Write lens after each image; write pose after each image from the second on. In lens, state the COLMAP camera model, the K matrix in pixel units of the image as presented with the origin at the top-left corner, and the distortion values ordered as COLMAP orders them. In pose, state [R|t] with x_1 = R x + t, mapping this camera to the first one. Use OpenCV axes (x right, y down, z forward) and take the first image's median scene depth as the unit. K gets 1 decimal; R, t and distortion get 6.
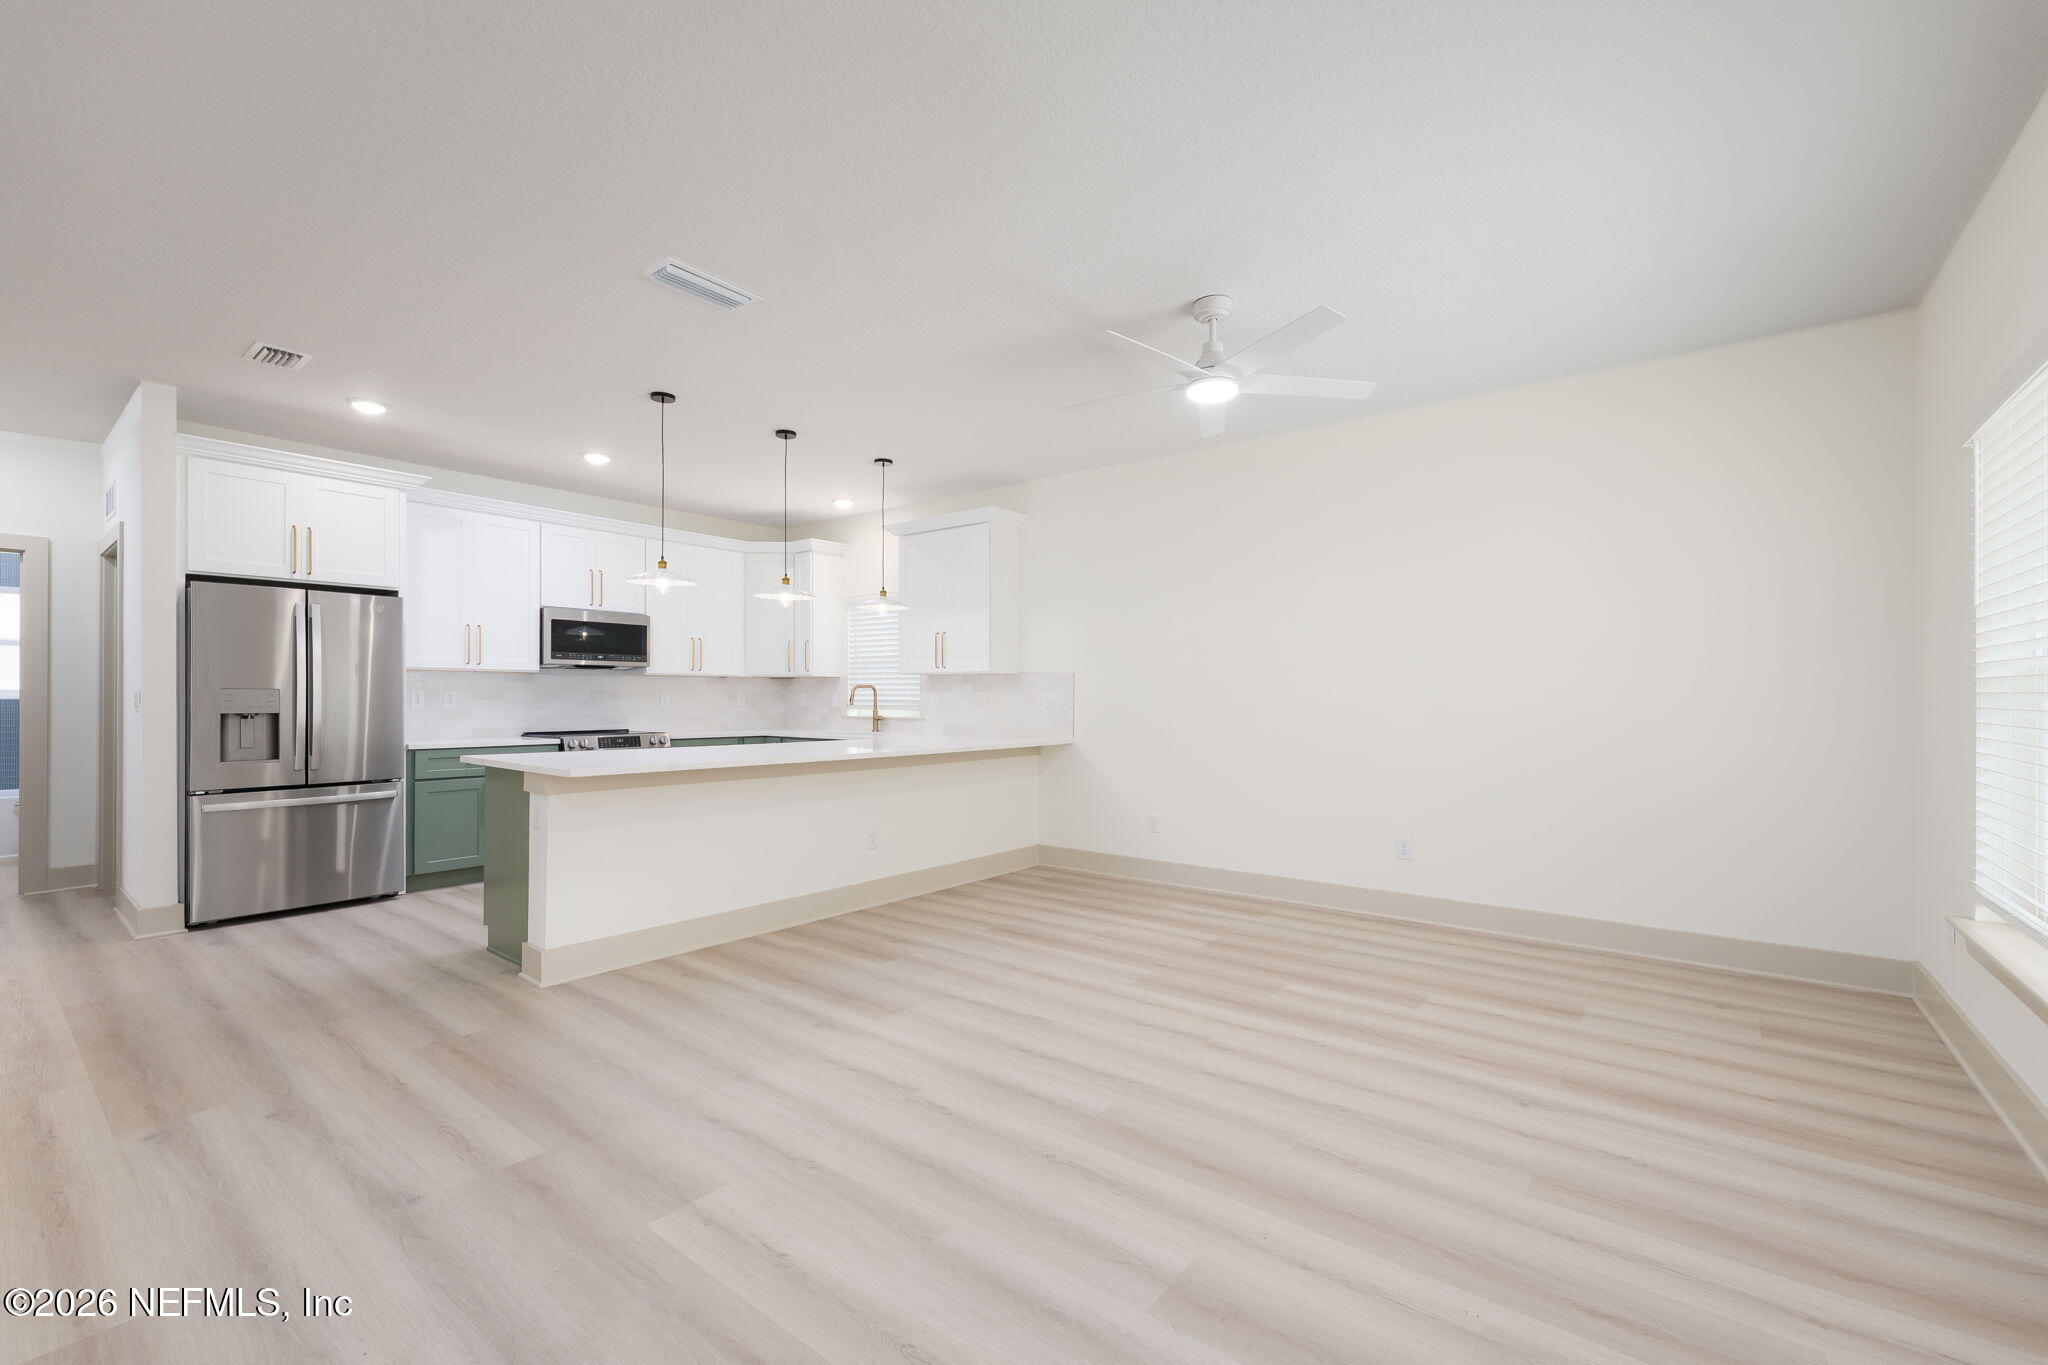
lens RADIAL K [[833.4, 0, 1024.0], [0, 833.4, 682.5], [0, 0, 1]] dist [0.000331, -0.000129]
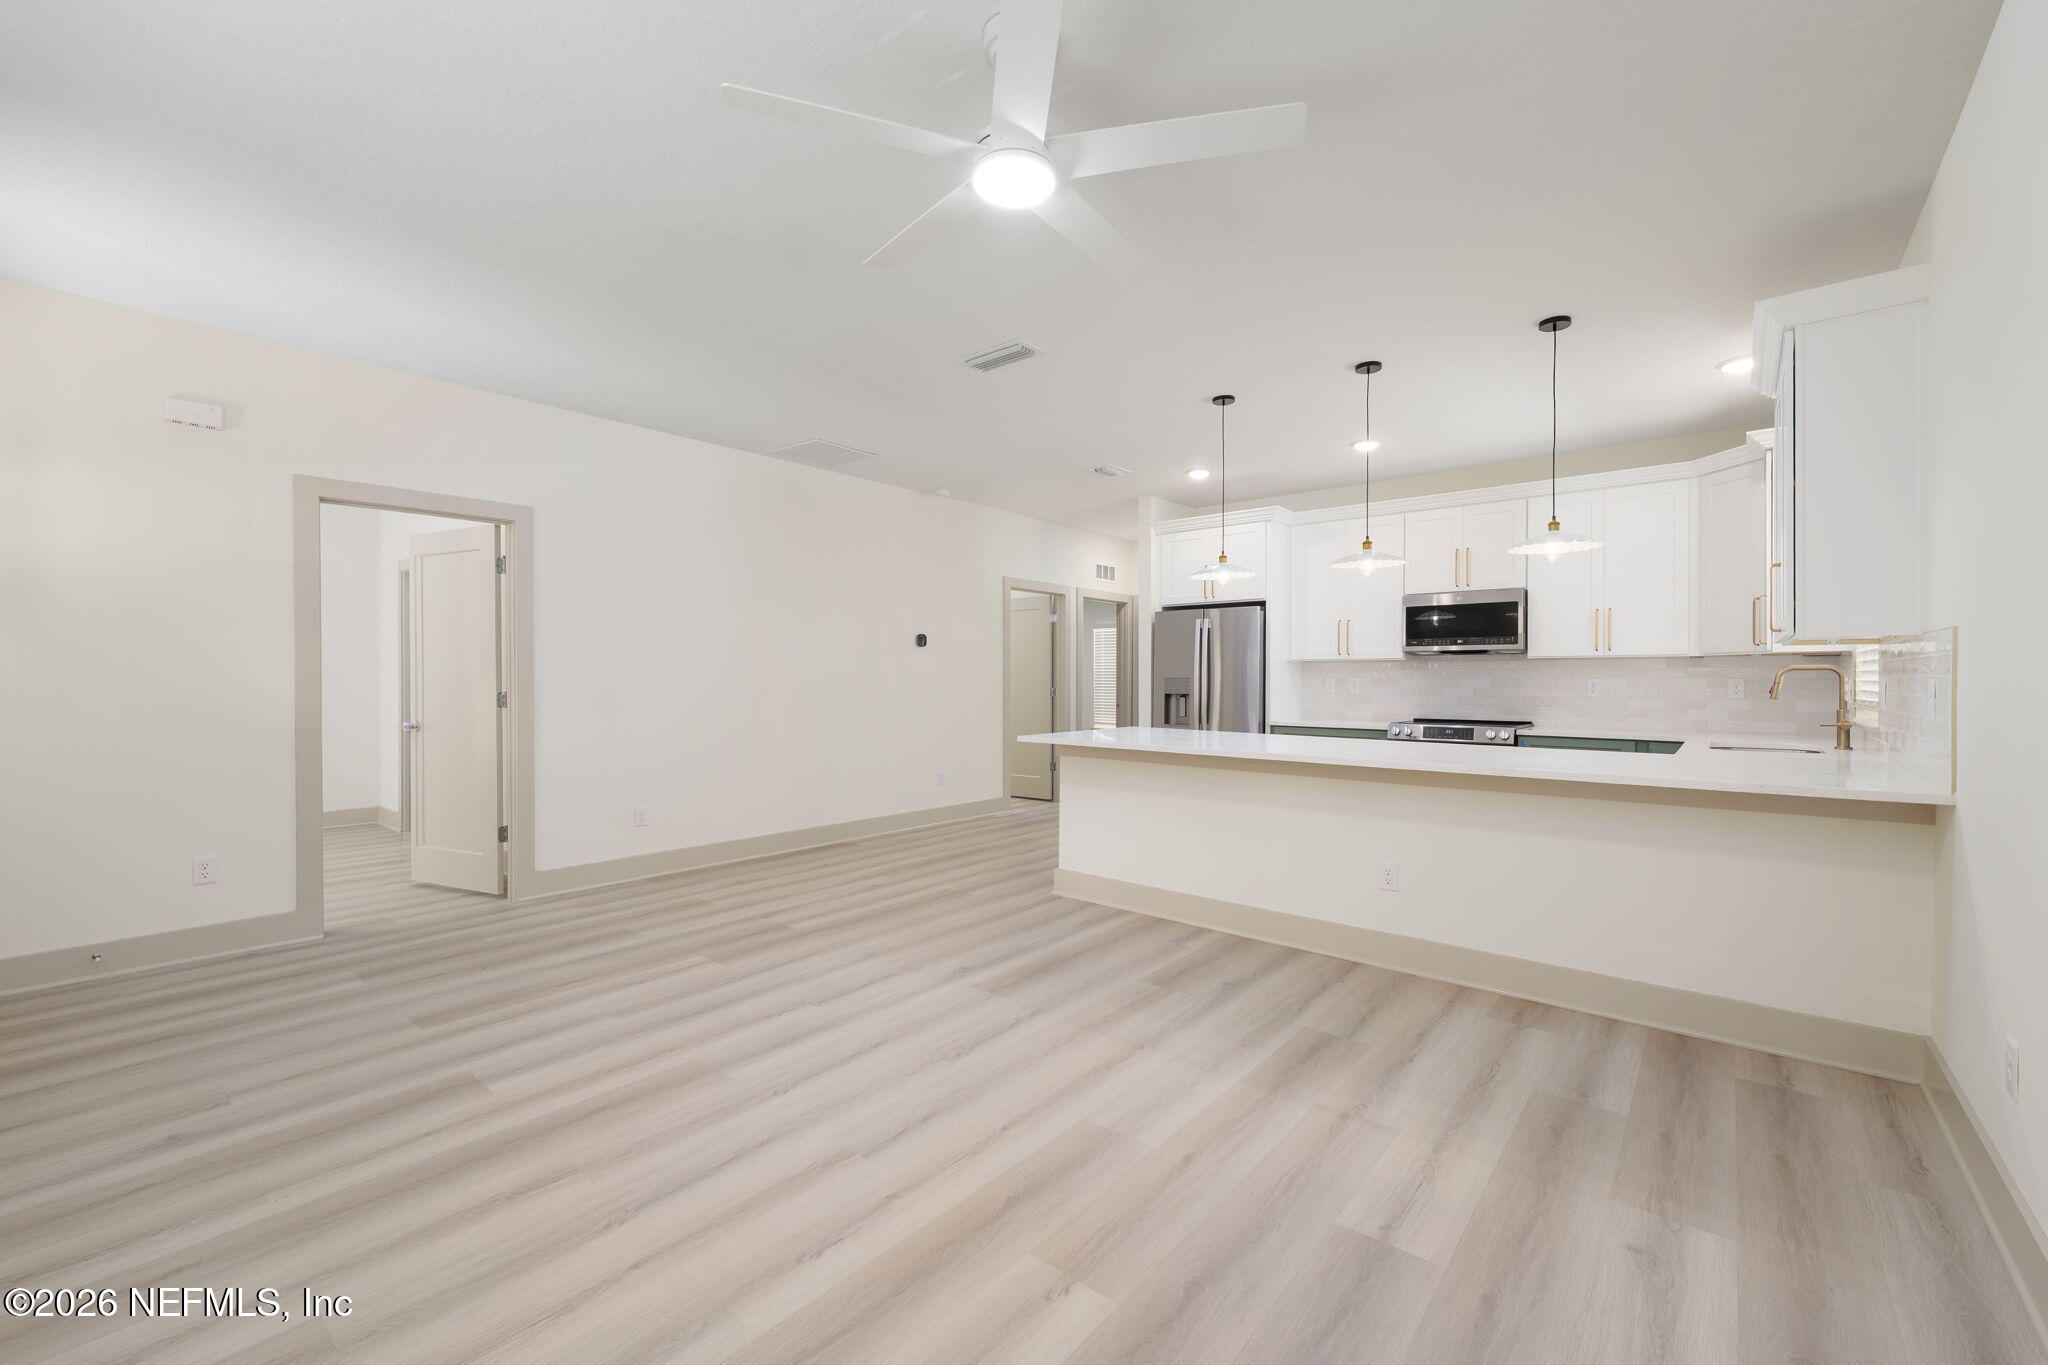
lens RADIAL K [[833.4, 0, 1024.0], [0, 833.4, 682.5], [0, 0, 1]] dist [0.000331, -0.000129]
pose [[-0.026864, 0.001434, -0.999638, 0.616882], [0.015335, 0.999882, 0.001022, 0.009732], [0.999521, -0.015302, -0.026883, 0.760380]]
